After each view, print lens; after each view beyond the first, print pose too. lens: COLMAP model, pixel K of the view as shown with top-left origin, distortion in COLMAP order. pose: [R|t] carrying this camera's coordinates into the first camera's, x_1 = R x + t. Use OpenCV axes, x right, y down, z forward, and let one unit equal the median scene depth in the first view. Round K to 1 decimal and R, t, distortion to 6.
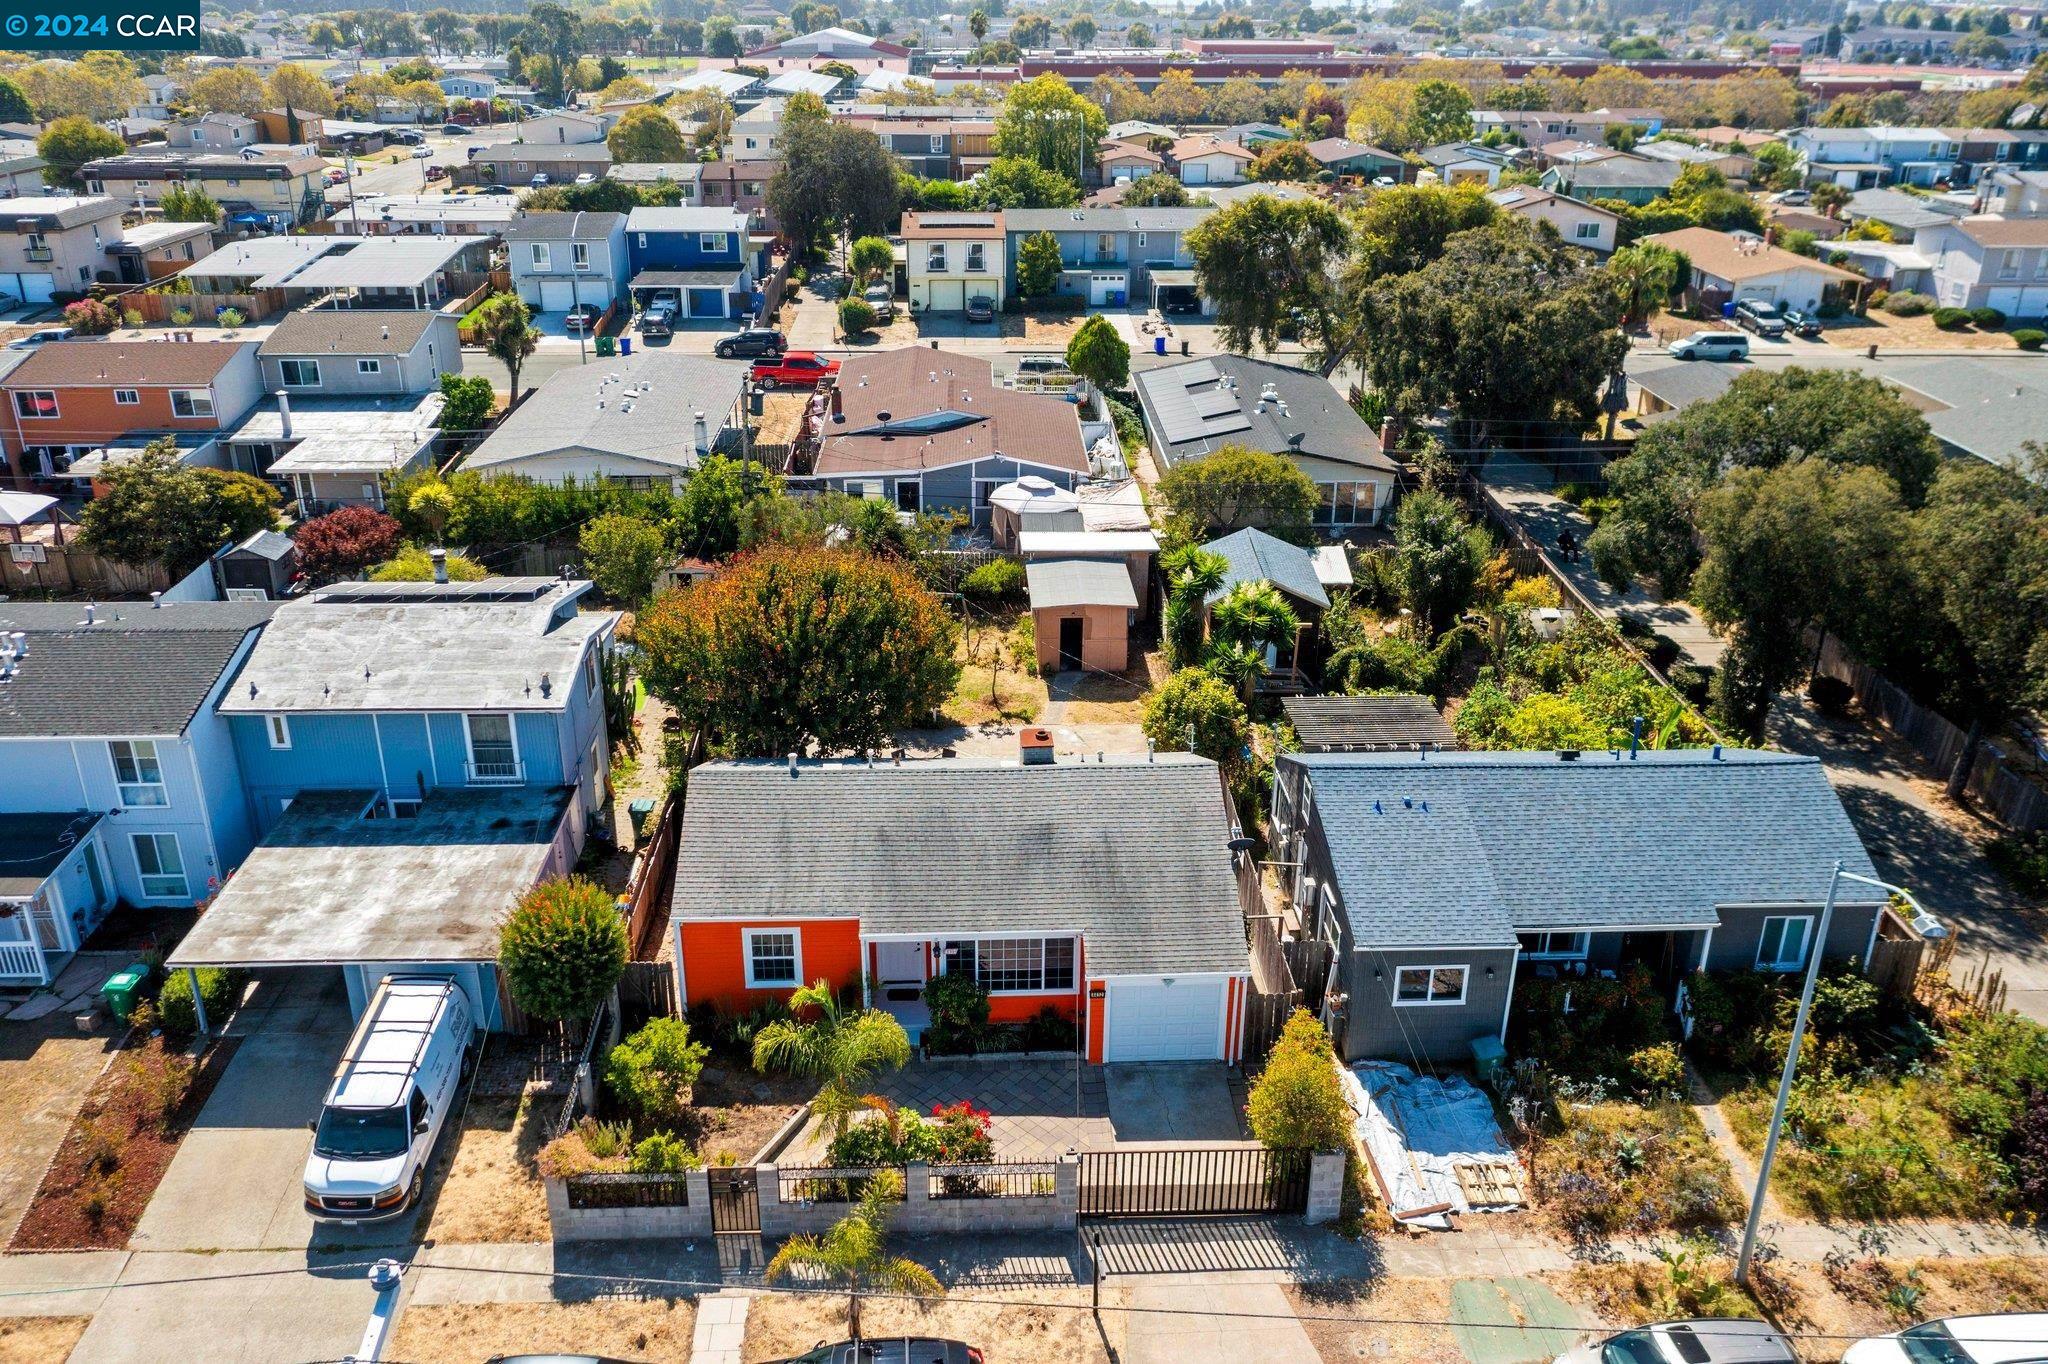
lens RADIAL K [[1618.9, 0, 1012.8], [0, 1618.9, 682.7], [0, 0, 1]] dist [-0.004894, 0.005285]
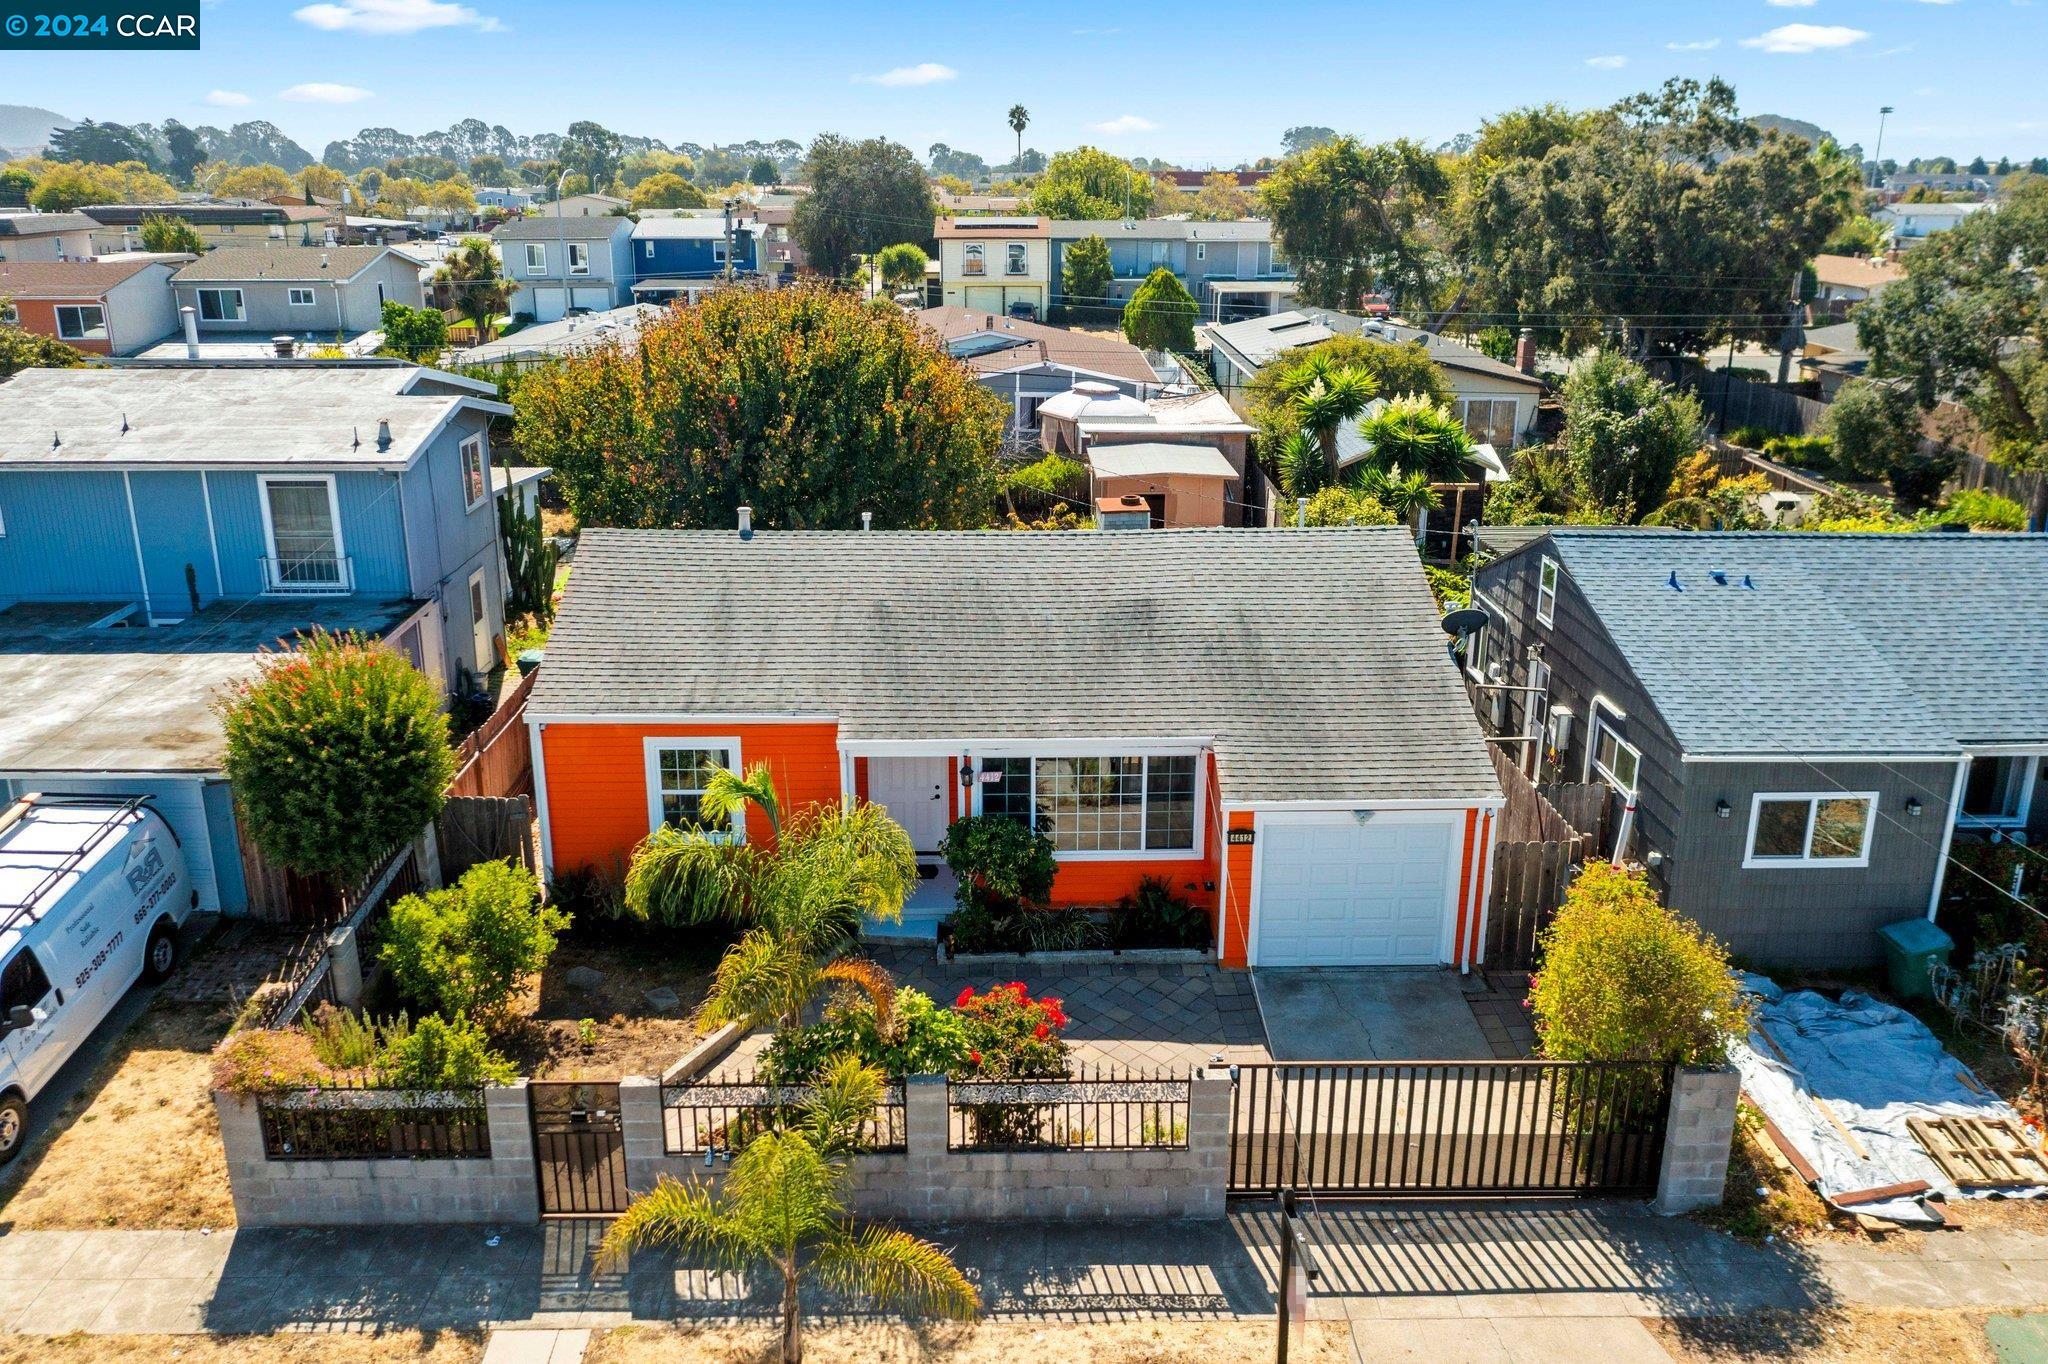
lens RADIAL K [[1627.3, 0, 1015.6], [0, 1627.3, 680.7], [0, 0, 1]] dist [-0.007143, 0.008842]
pose [[0.999811, 0.003634, -0.019101, -0.018228], [-0.005524, 0.994988, -0.099844, 0.198406], [0.018643, 0.099931, 0.994820, 0.414812]]
